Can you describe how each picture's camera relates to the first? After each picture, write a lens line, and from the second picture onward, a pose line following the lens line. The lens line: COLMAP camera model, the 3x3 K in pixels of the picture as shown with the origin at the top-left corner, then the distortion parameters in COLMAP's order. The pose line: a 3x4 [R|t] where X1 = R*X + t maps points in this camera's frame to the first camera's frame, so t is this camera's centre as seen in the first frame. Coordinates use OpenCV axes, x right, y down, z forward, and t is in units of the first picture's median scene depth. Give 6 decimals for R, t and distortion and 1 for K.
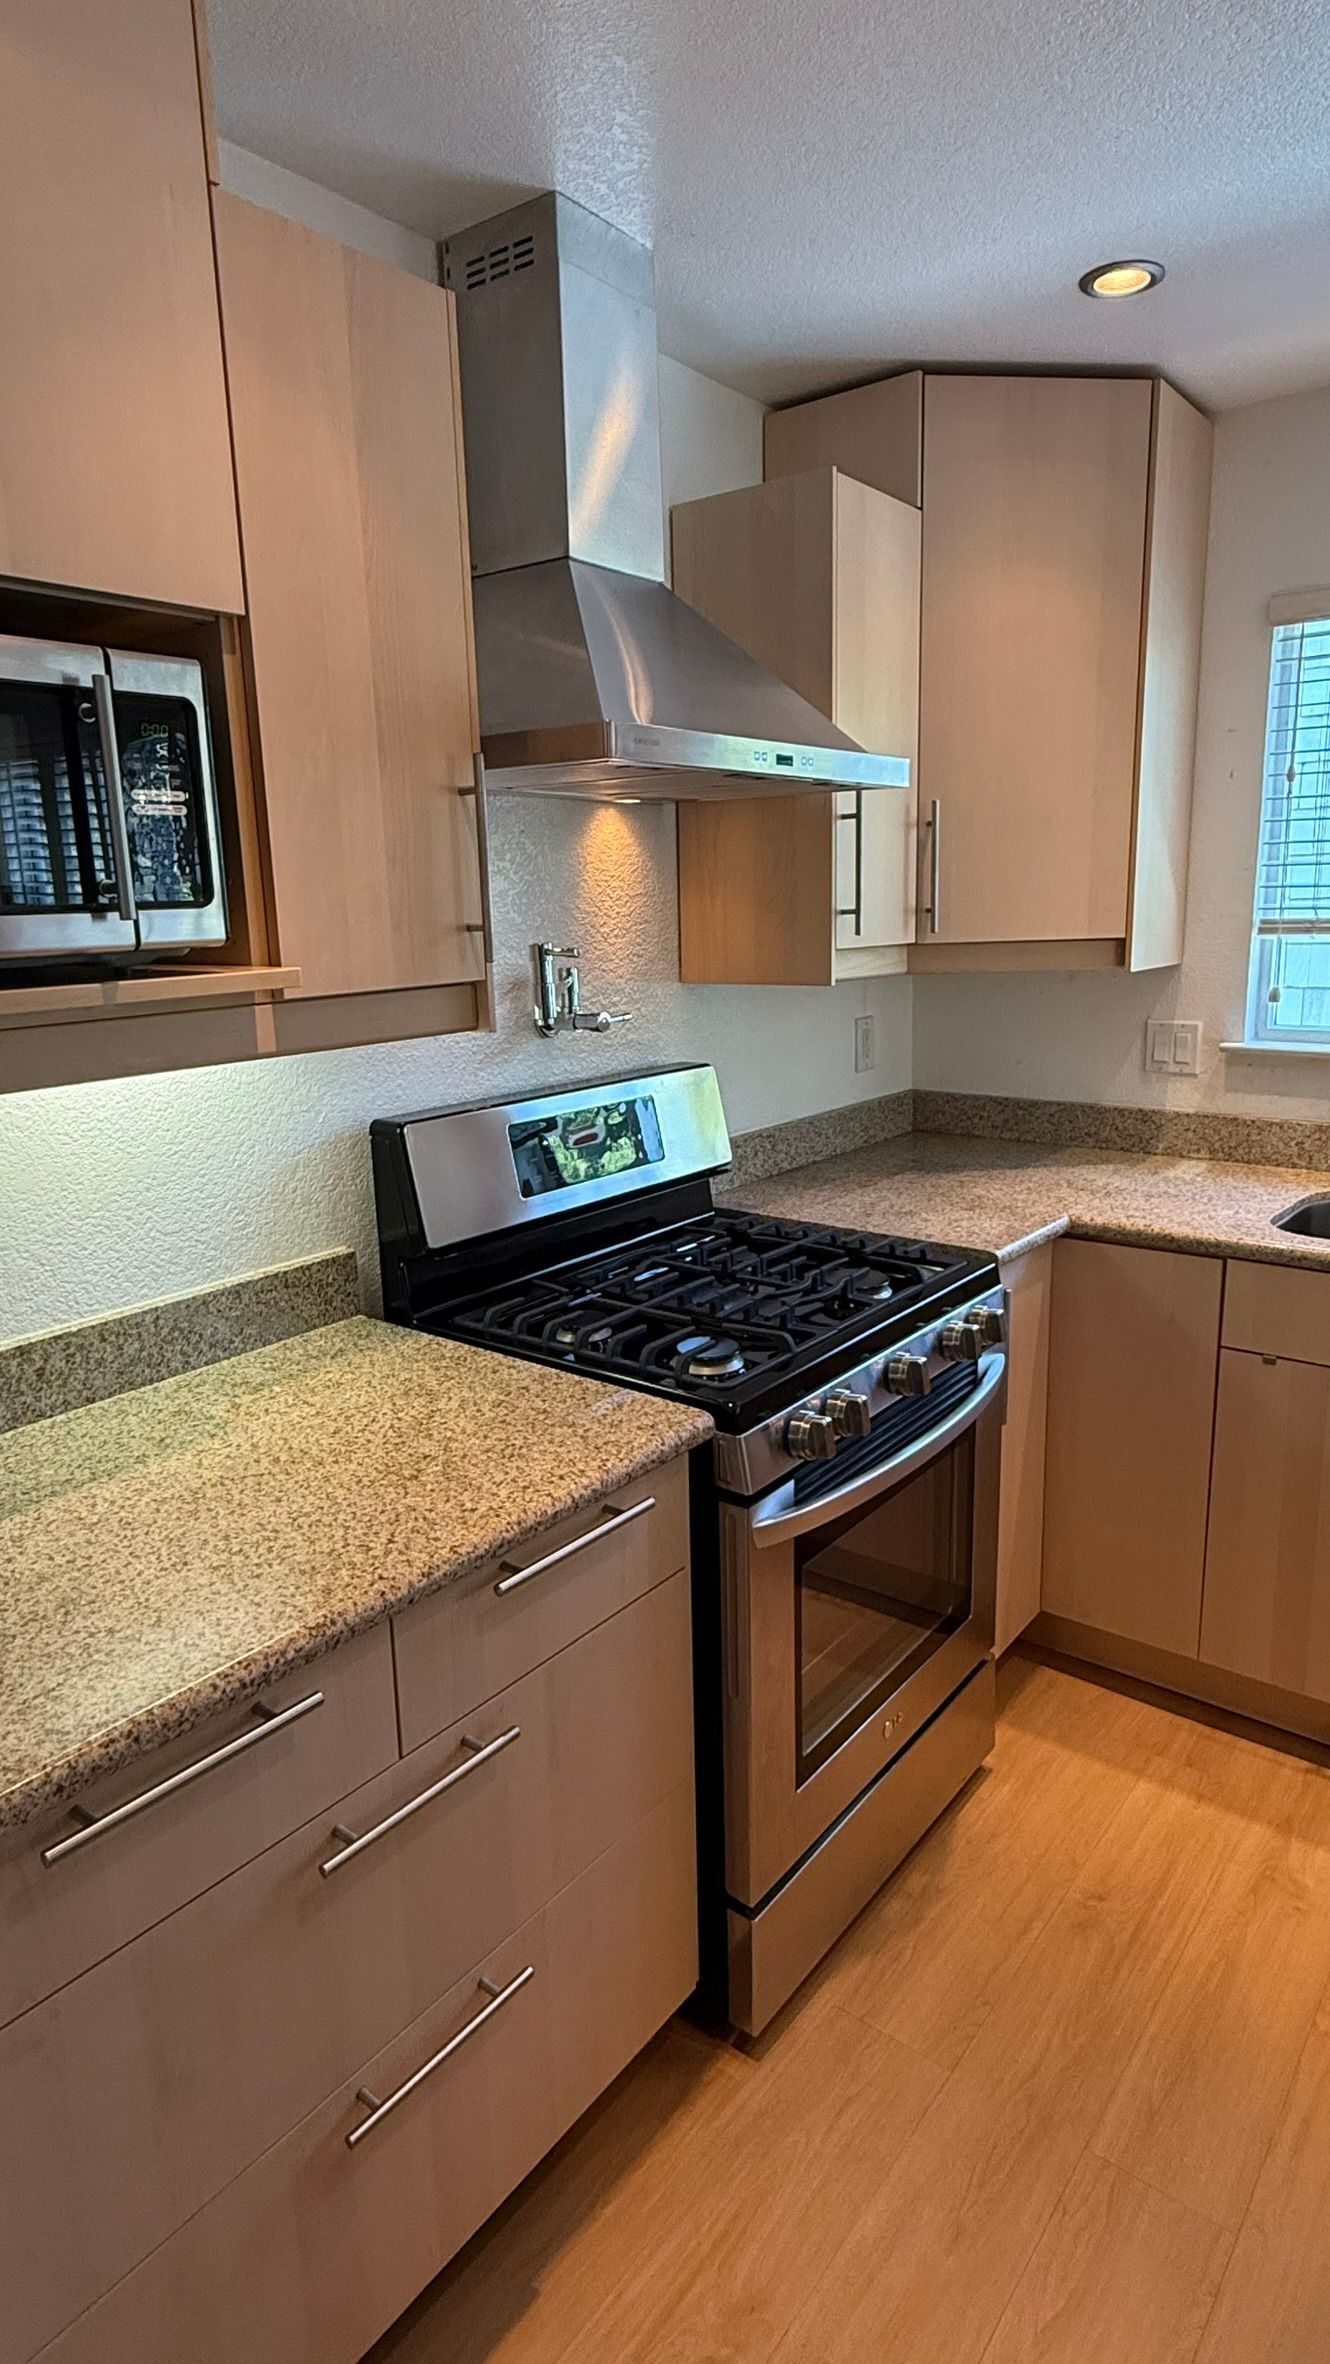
lens RADIAL K [[1299.9, 0, 688.8], [0, 1299.9, 1176.0], [0, 0, 1]] dist [0.000991, -0.000397]
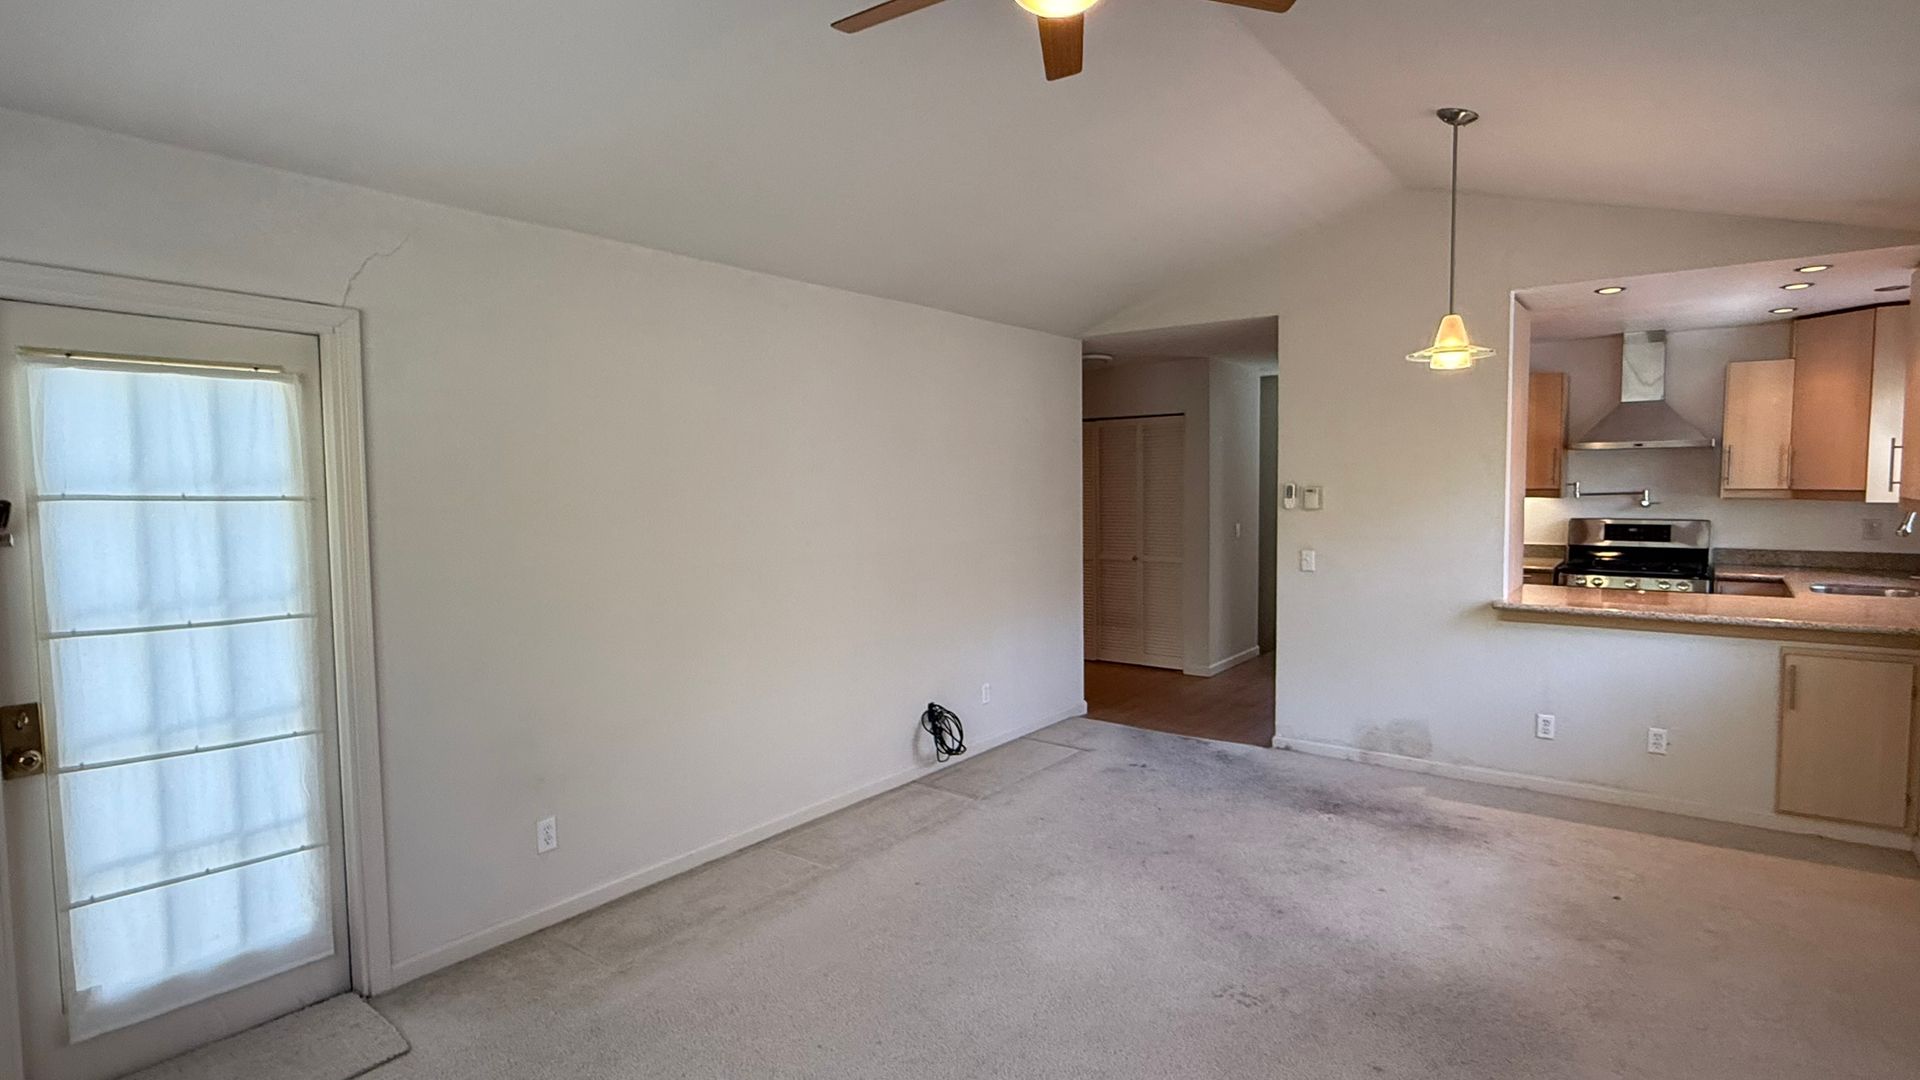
lens RADIAL K [[955.1, 0, 968.8], [0, 955.1, 545.4], [0, 0, 1]] dist [0.002620, 0.000289]
pose [[0.012481, 0.100780, -0.994830, 2.863298], [-0.194756, 0.976099, 0.096439, 0.130692], [0.980772, 0.192545, 0.031810, -1.124079]]
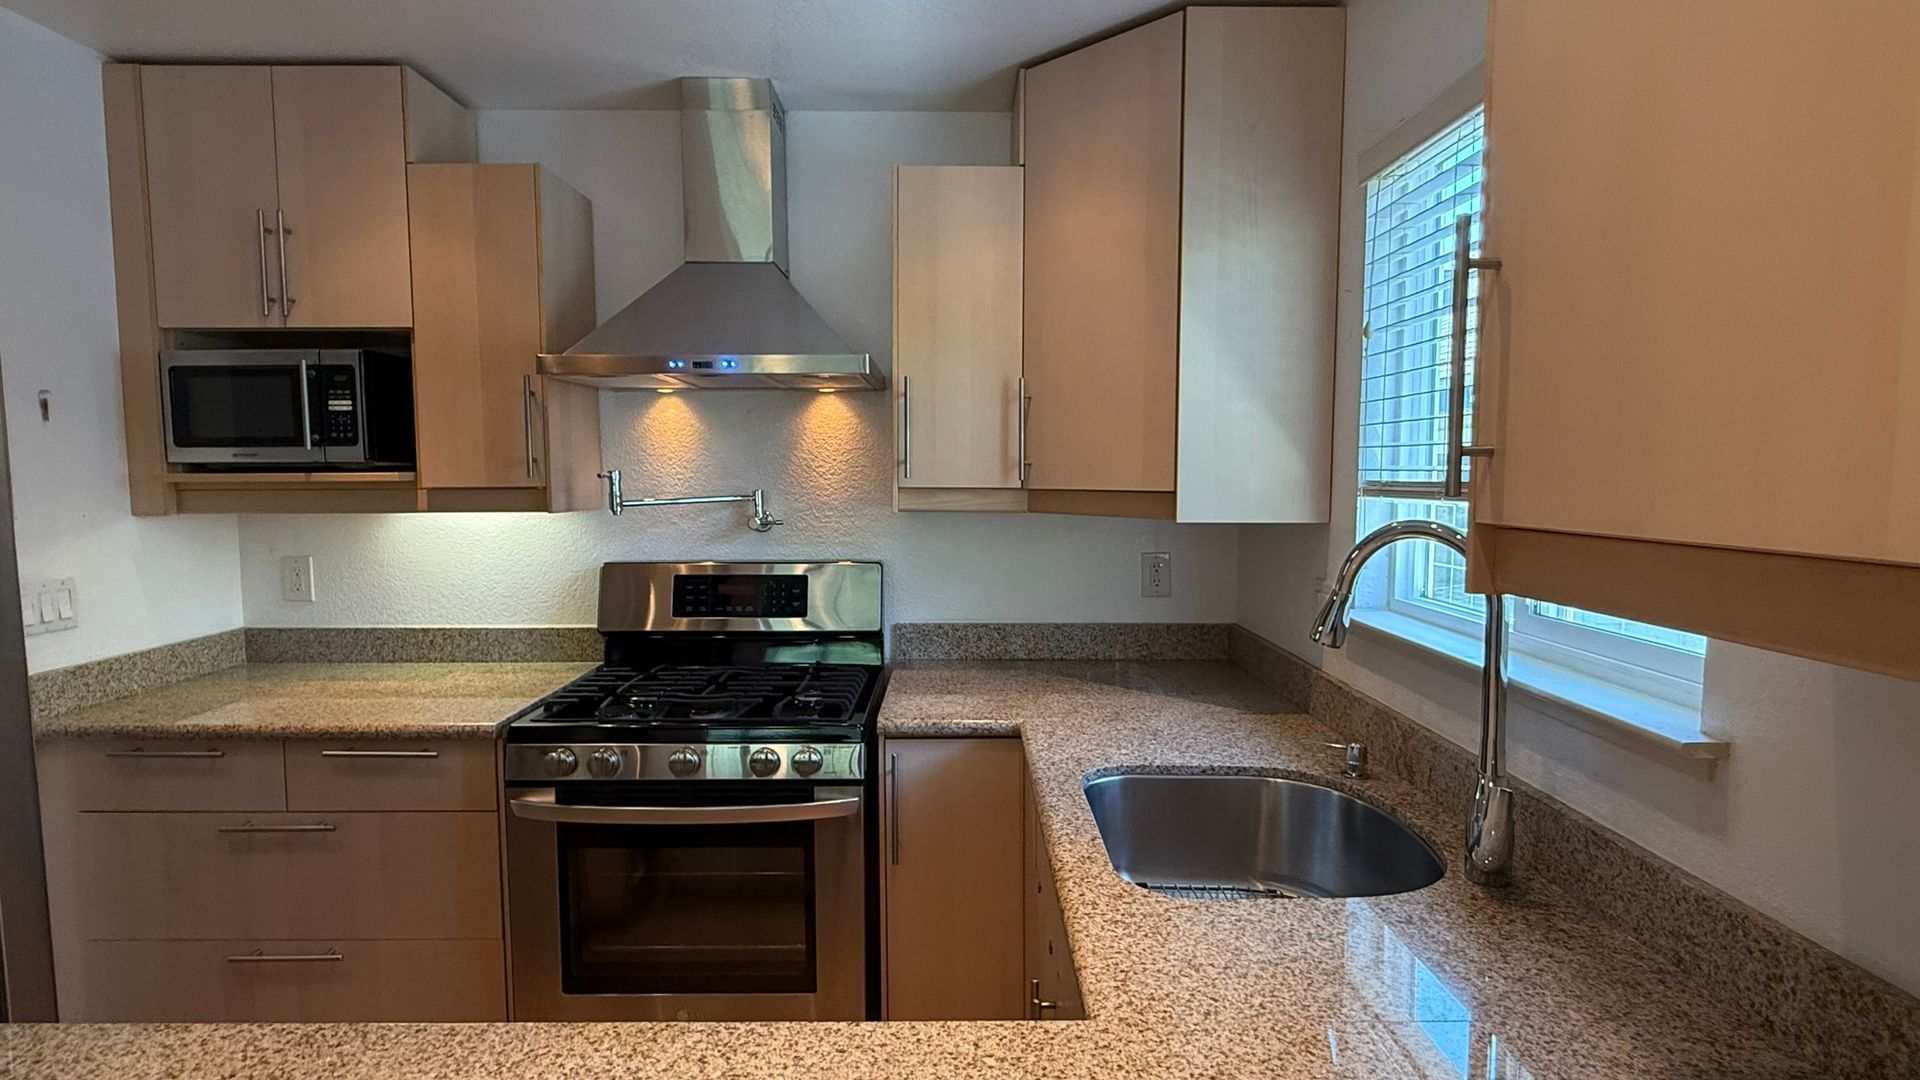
lens RADIAL K [[955.1, 0, 968.8], [0, 955.1, 545.4], [0, 0, 1]] dist [0.002620, 0.000289]
pose [[0.621301, 0.083753, -0.779083, 1.038268], [-0.179944, 0.982949, -0.037832, -0.094127], [0.762630, 0.163697, 0.625778, 0.455304]]
